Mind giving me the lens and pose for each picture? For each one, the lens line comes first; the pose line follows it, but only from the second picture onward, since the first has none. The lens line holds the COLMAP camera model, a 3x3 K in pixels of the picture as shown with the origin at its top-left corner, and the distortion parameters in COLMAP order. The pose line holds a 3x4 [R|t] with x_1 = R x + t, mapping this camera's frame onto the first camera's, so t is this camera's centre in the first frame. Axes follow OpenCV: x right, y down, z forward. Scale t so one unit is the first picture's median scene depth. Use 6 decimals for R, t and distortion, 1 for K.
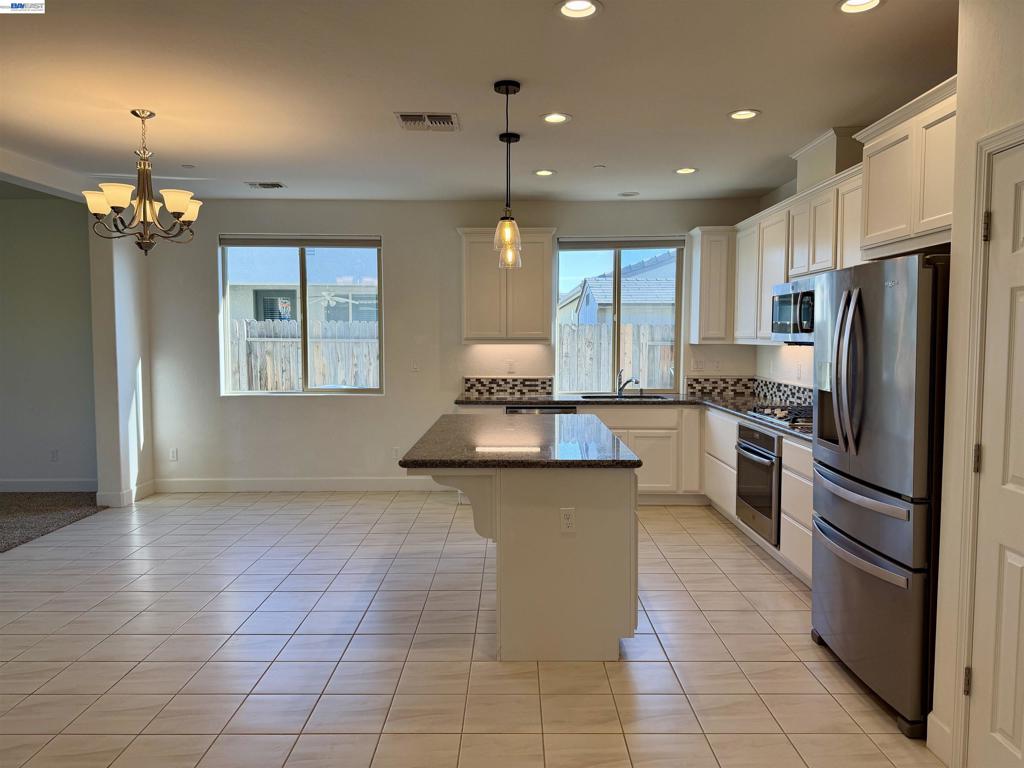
lens RADIAL K [[716.2, 0, 512.0], [0, 716.2, 384.0], [0, 0, 1]] dist [0.127922, -0.202120]
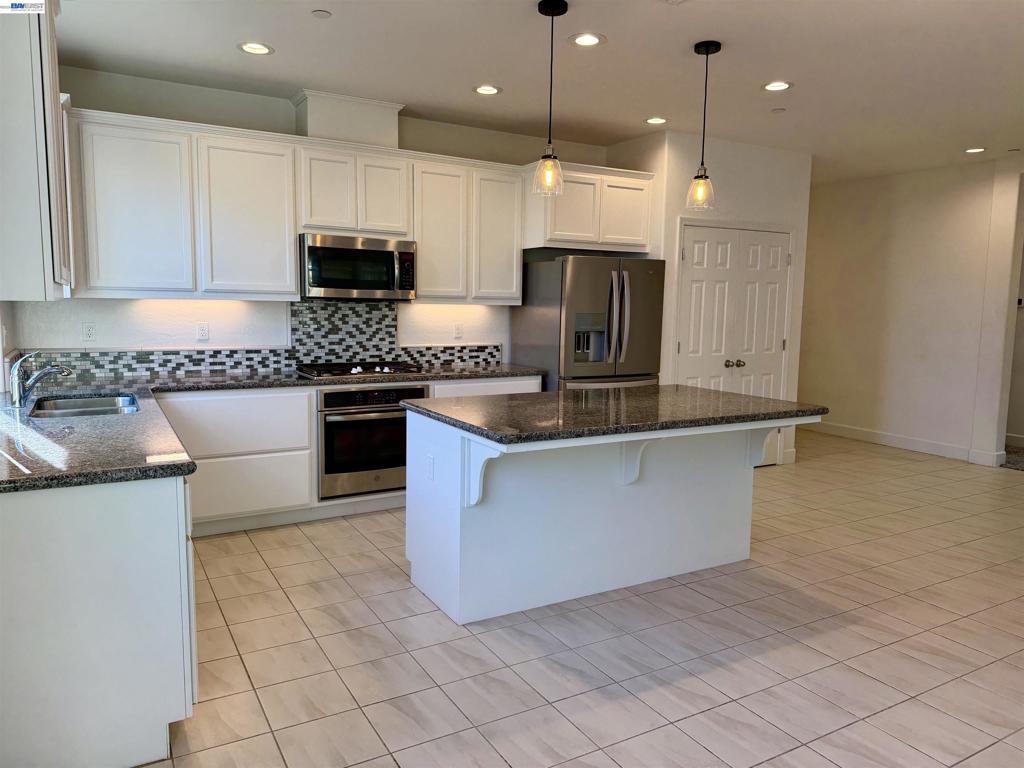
lens RADIAL K [[716.2, 0, 512.0], [0, 716.2, 384.0], [0, 0, 1]] dist [0.127922, -0.202120]
pose [[-0.503328, -0.104864, 0.857709, -0.421365], [0.042827, 0.988362, 0.145969, -0.055323], [-0.863034, 0.110203, -0.492979, 0.954234]]
